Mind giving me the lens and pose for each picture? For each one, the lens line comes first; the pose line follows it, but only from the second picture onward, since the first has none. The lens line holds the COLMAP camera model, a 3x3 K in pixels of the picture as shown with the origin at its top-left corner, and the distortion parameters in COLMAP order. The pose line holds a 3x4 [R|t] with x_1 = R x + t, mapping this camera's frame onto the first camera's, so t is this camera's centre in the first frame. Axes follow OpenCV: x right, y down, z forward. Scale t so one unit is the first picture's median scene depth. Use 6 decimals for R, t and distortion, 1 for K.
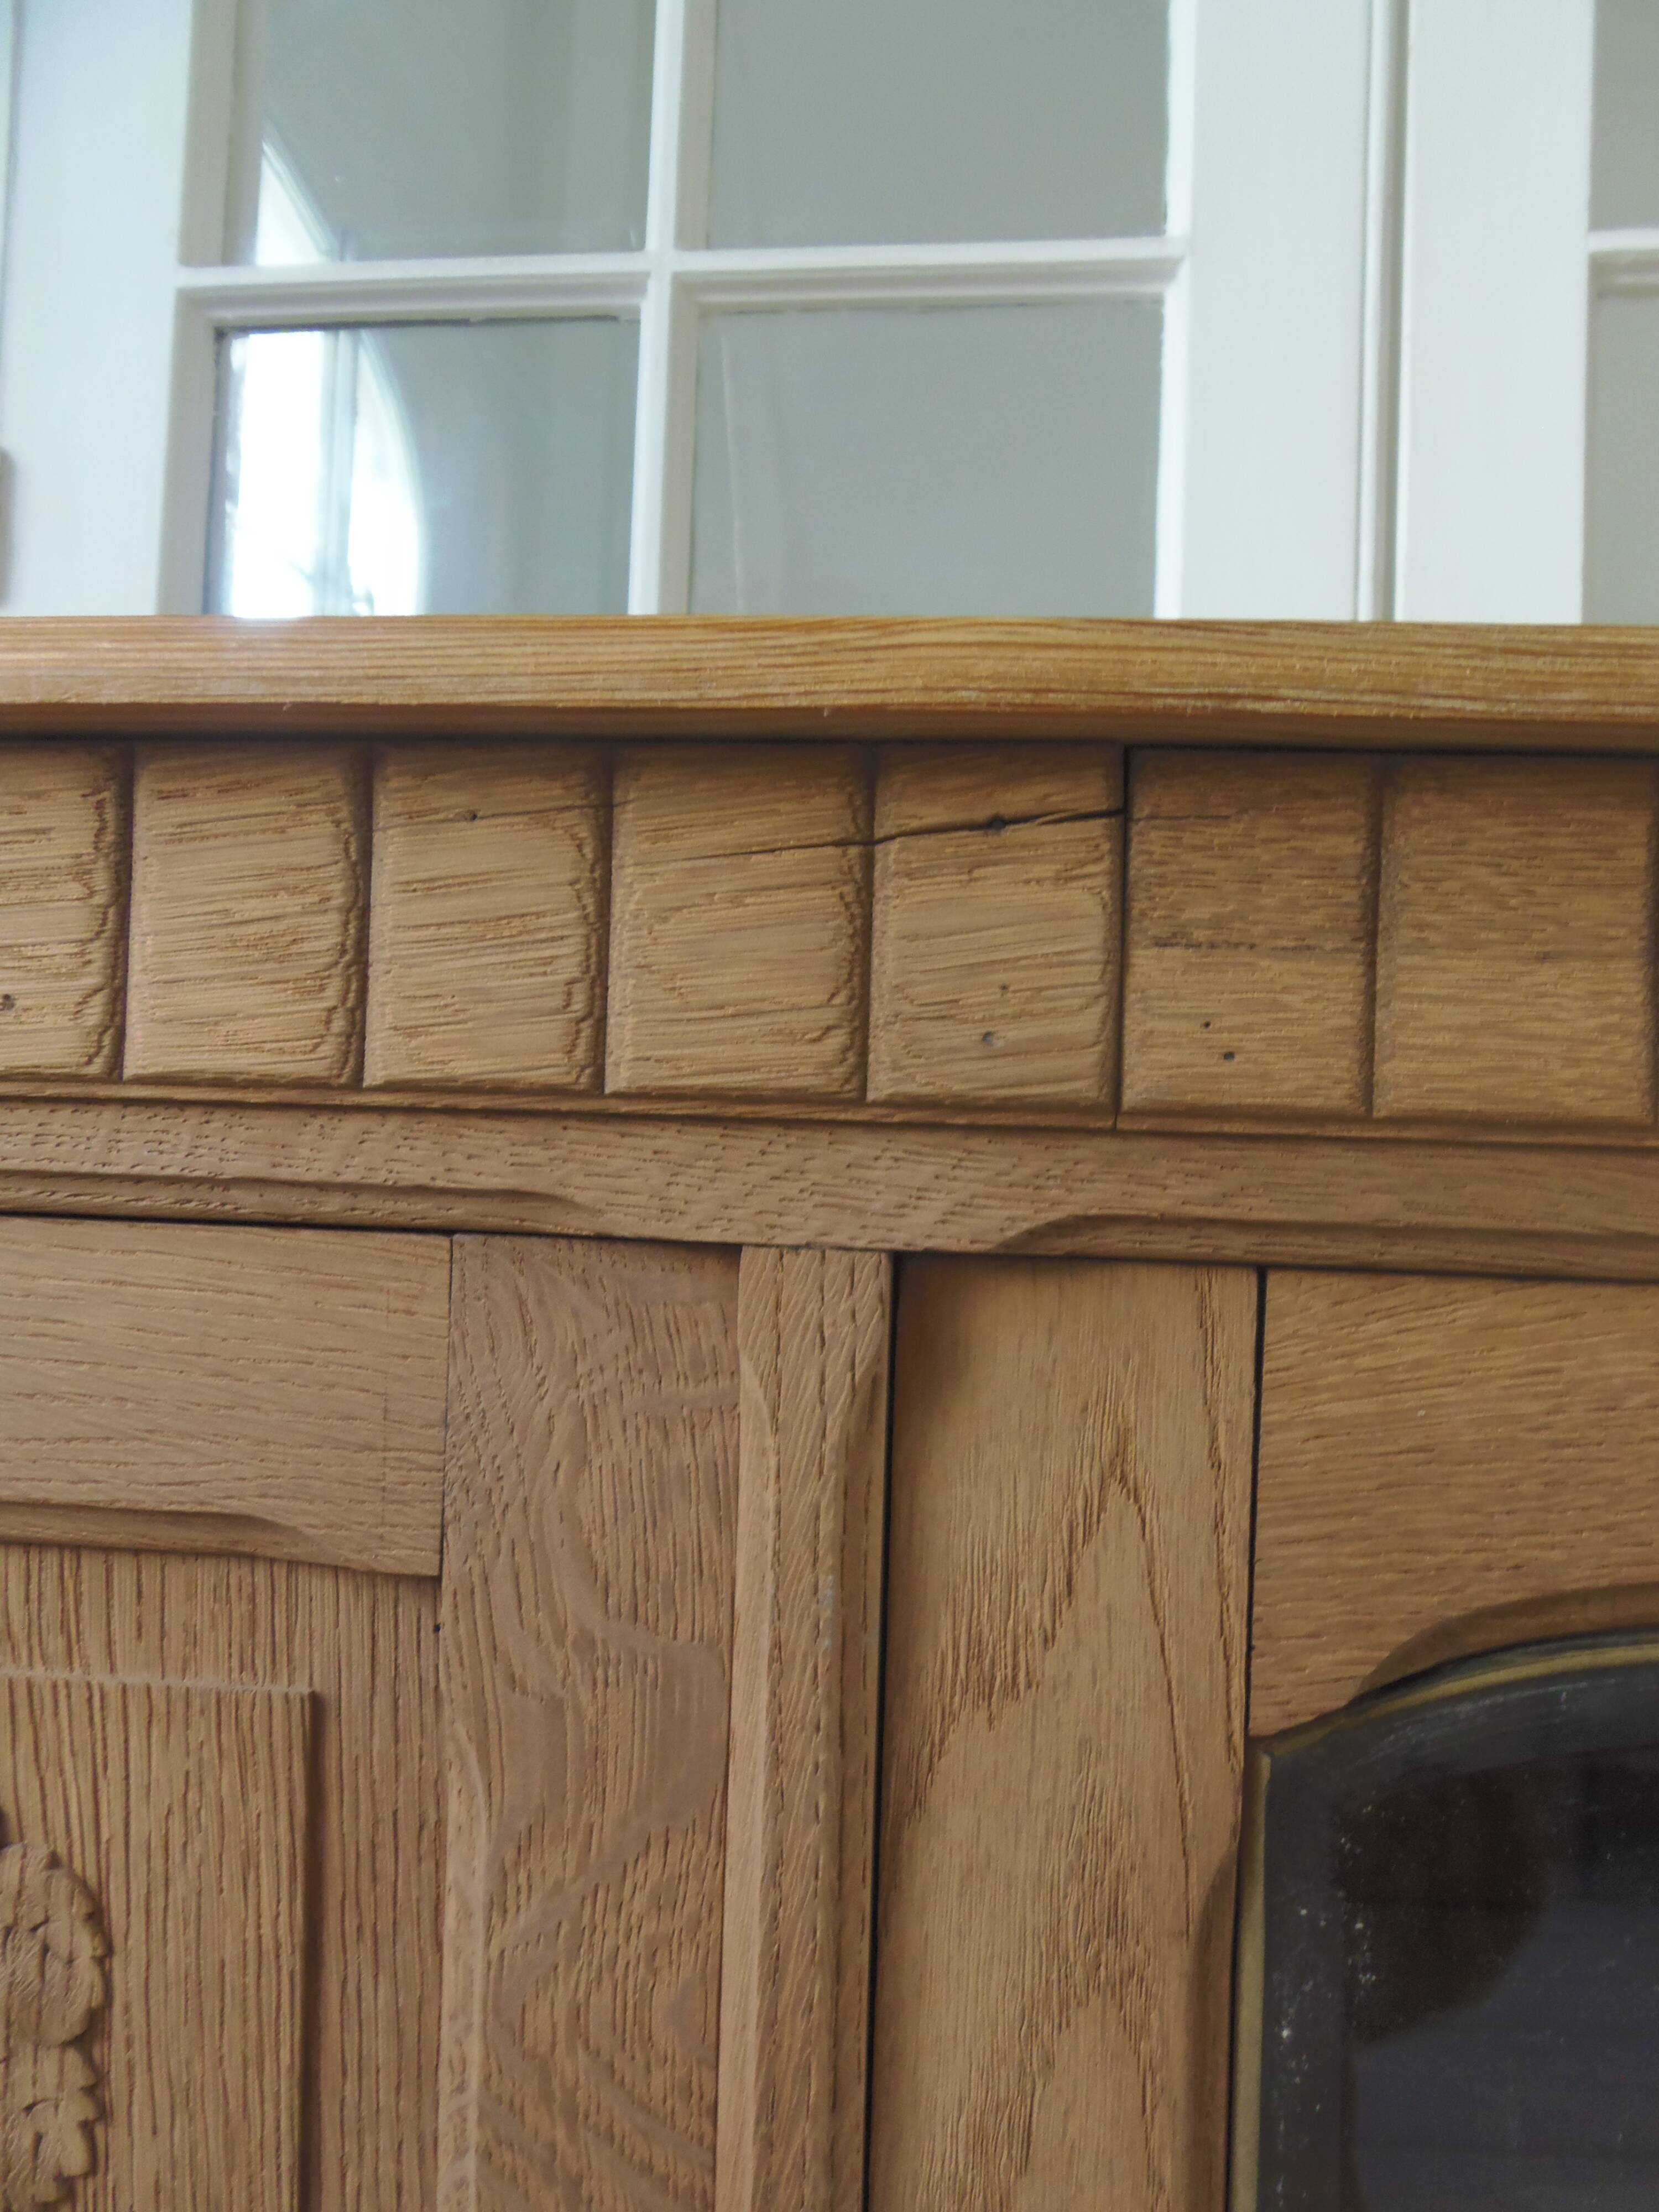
lens RADIAL K [[1669.0, 0, 892.0], [0, 1669.0, 1168.1], [0, 0, 1]] dist [-0.020776, -0.004900]
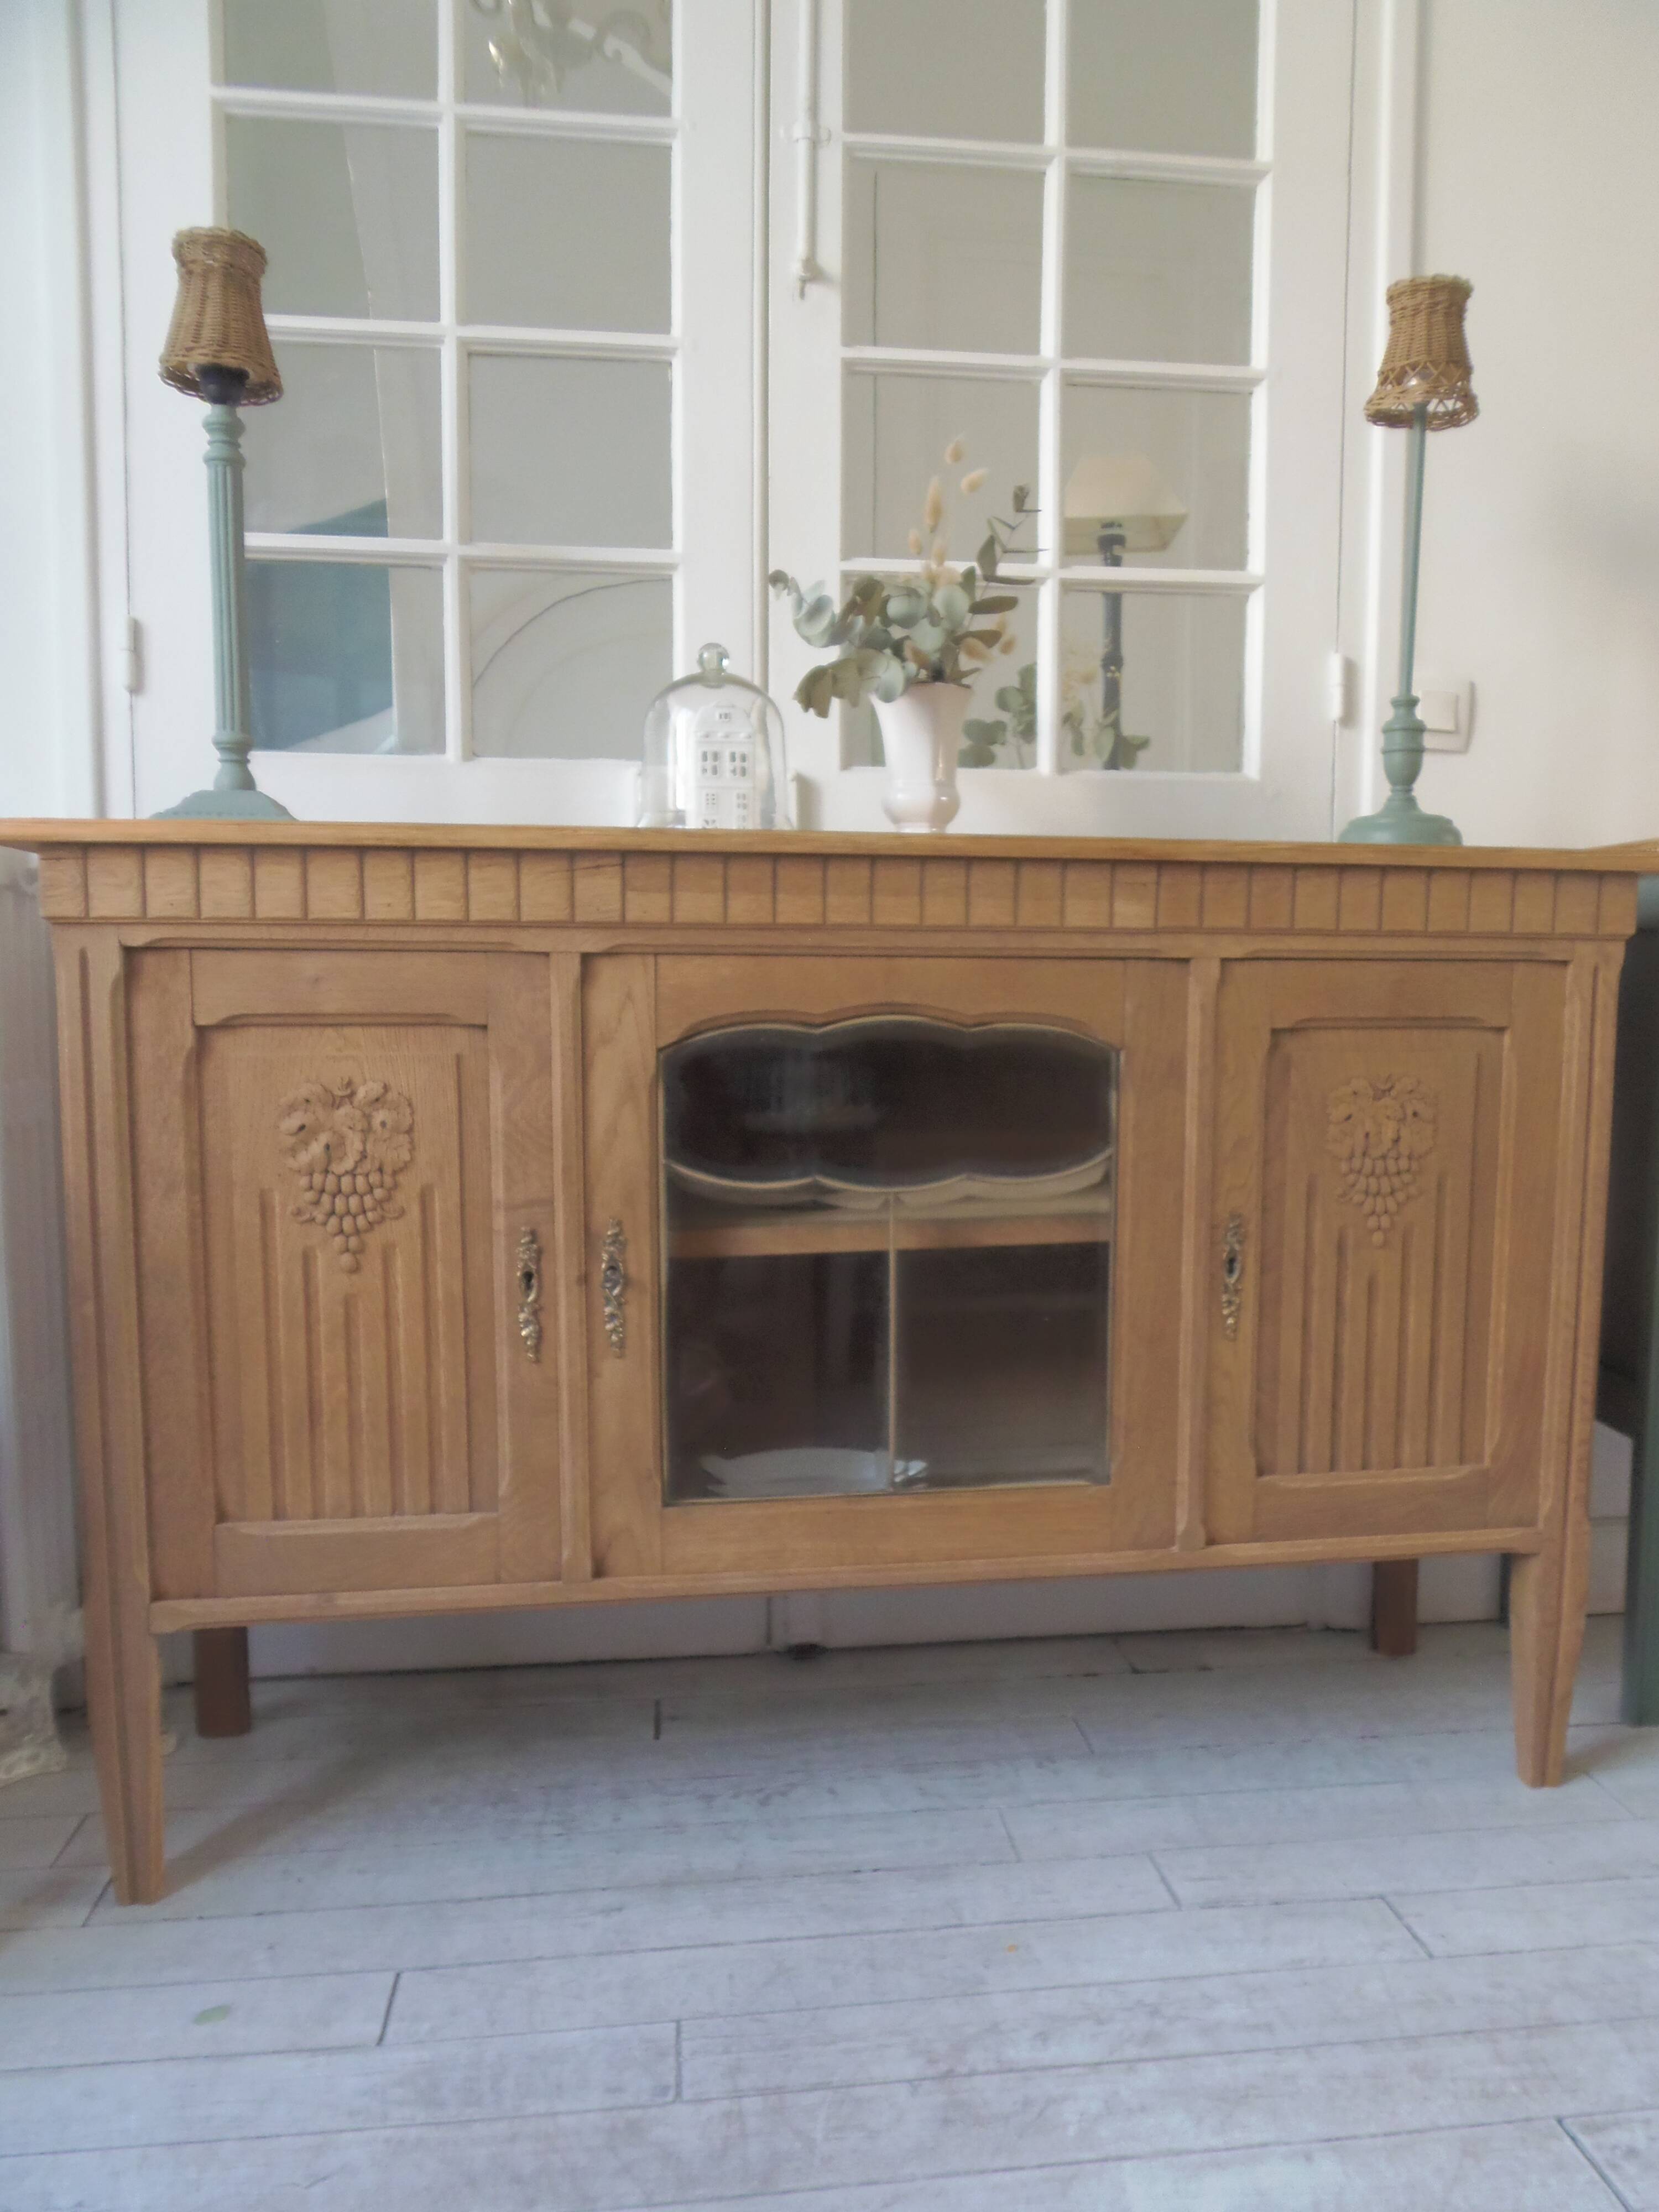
lens RADIAL K [[1616.5, 0, 889.0], [0, 1616.5, 1128.9], [0, 0, 1]] dist [-0.010304, -0.012309]
pose [[0.972855, -0.051147, 0.225694, -0.220020], [0.024232, 0.992423, 0.120452, 0.013297], [-0.230145, -0.111713, 0.966723, -3.910451]]
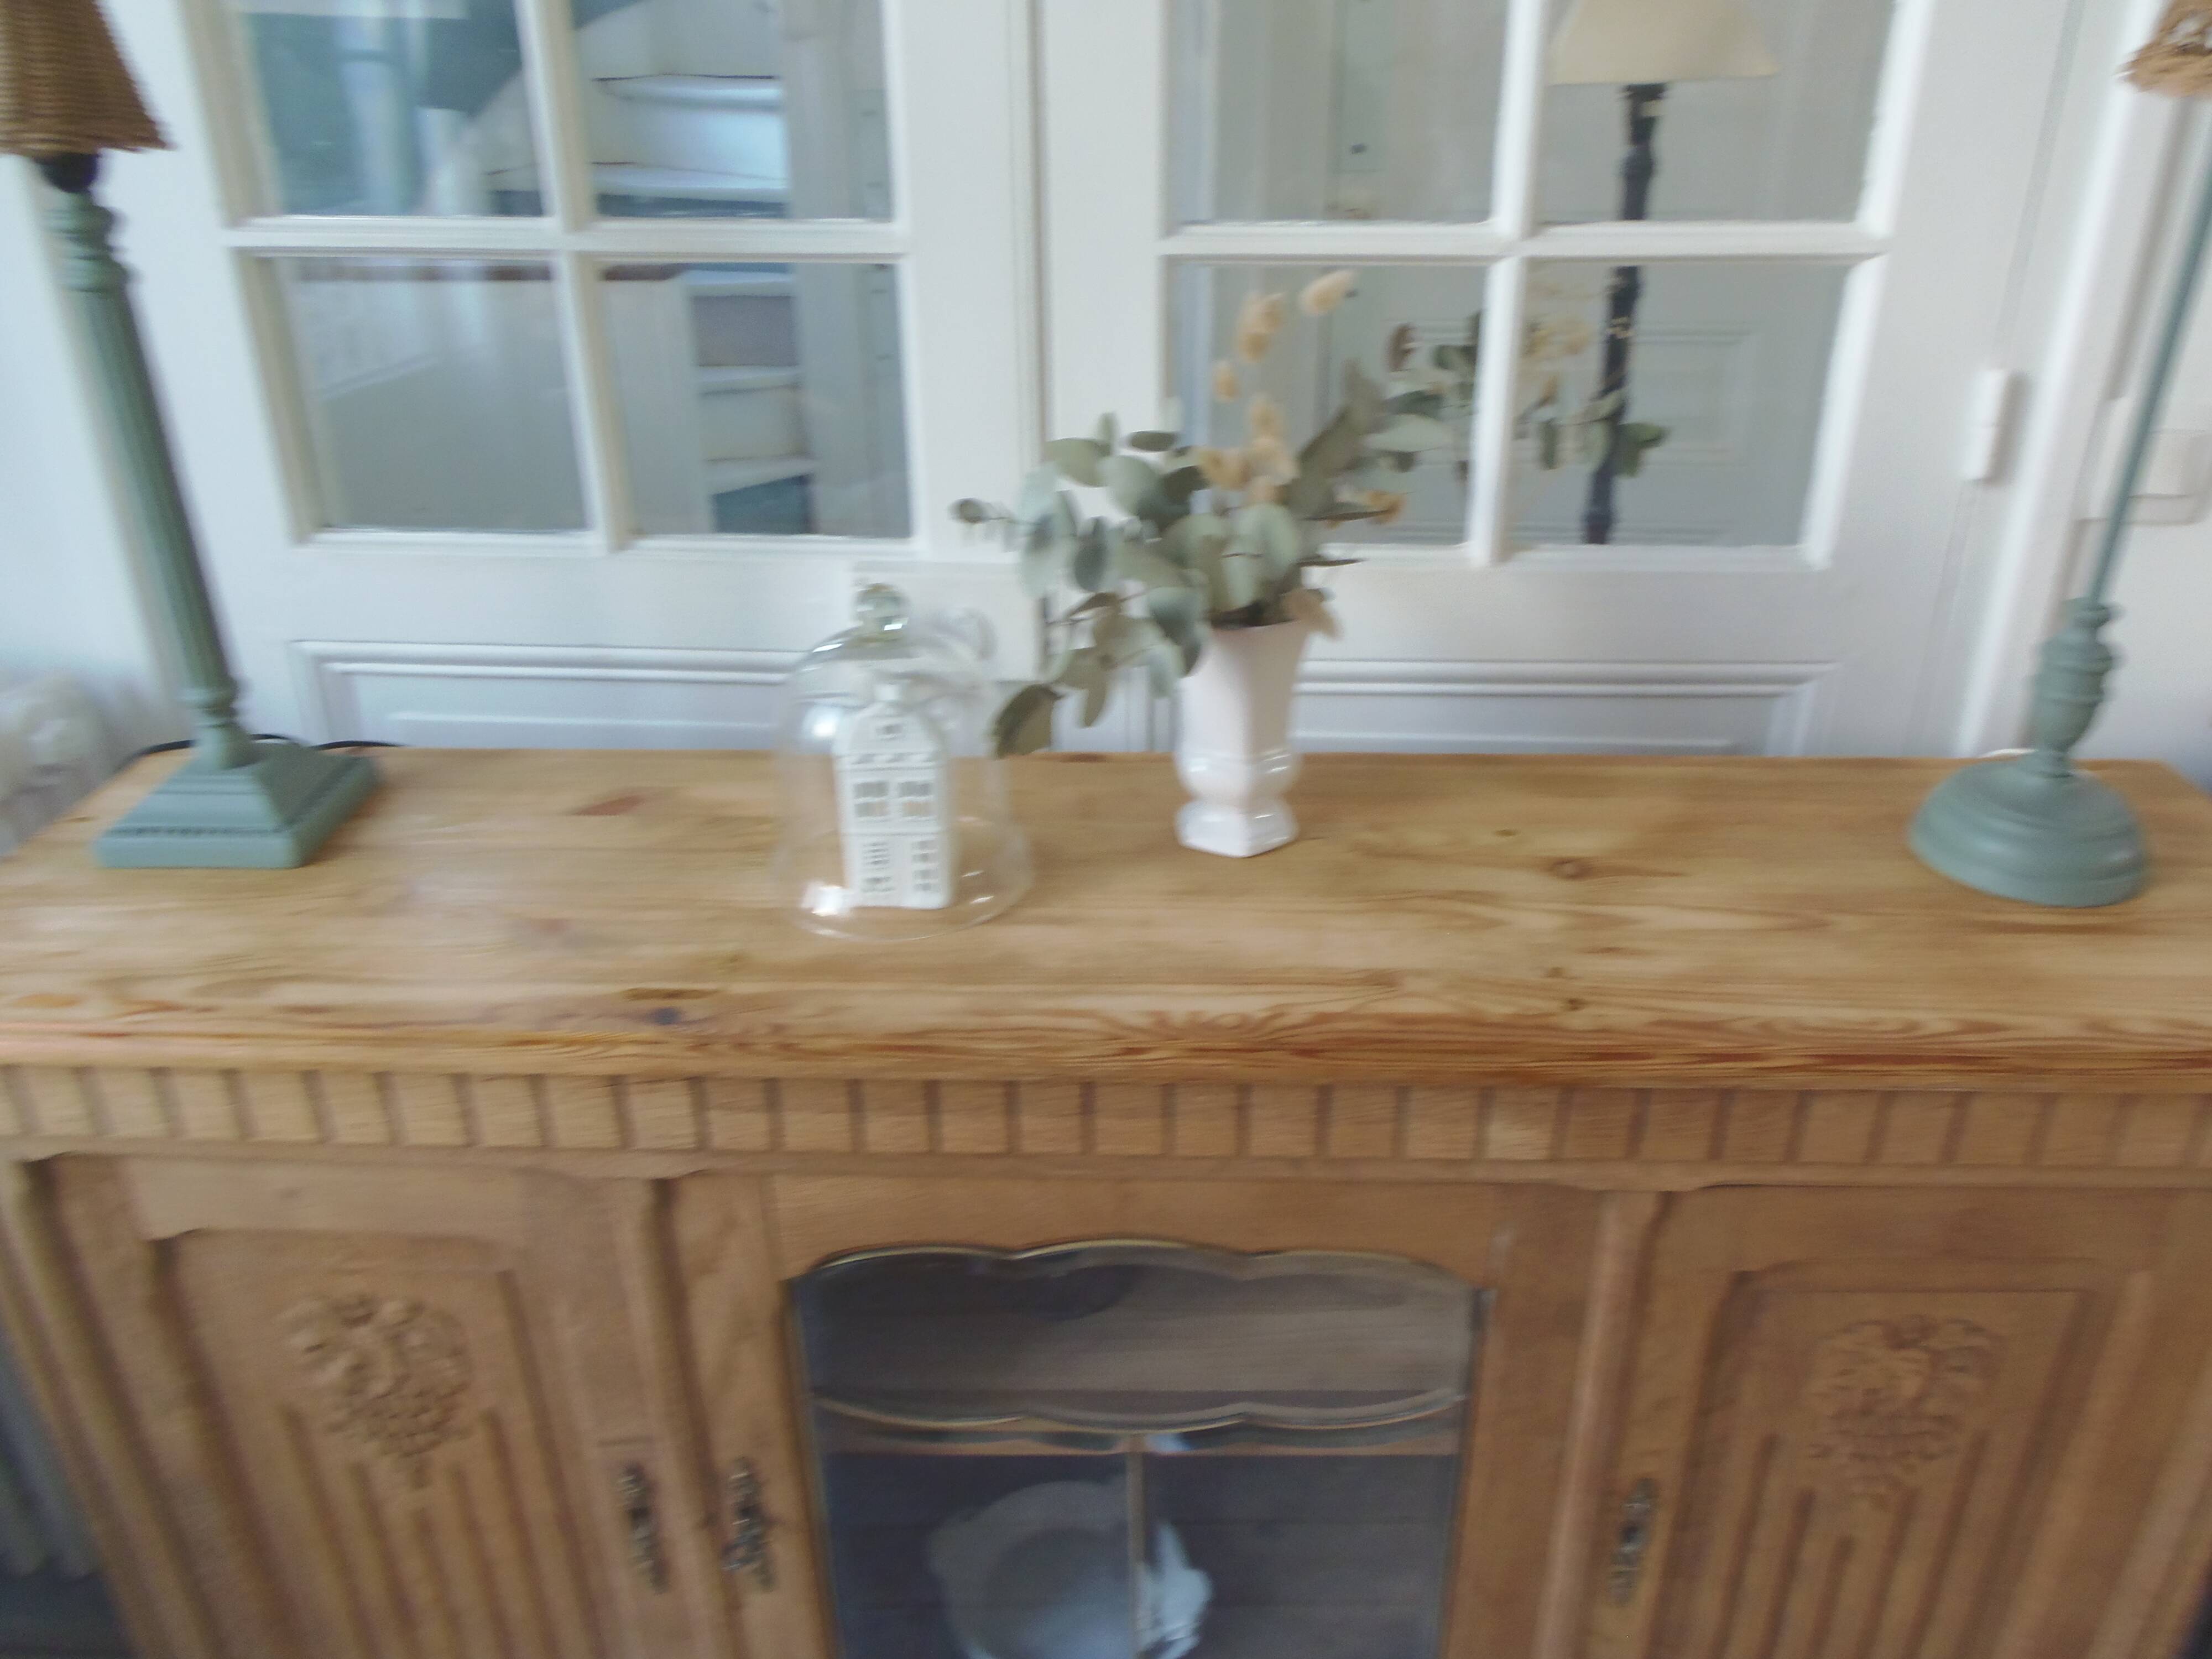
lens RADIAL K [[1610.7, 0, 1149.4], [0, 1610.7, 764.5], [0, 0, 1]] dist [-0.003268, -0.003053]
pose [[0.997942, -0.054944, 0.033060, 0.922788], [0.034488, 0.894546, 0.445644, -2.064182], [-0.054059, -0.443586, 0.894600, -1.546332]]
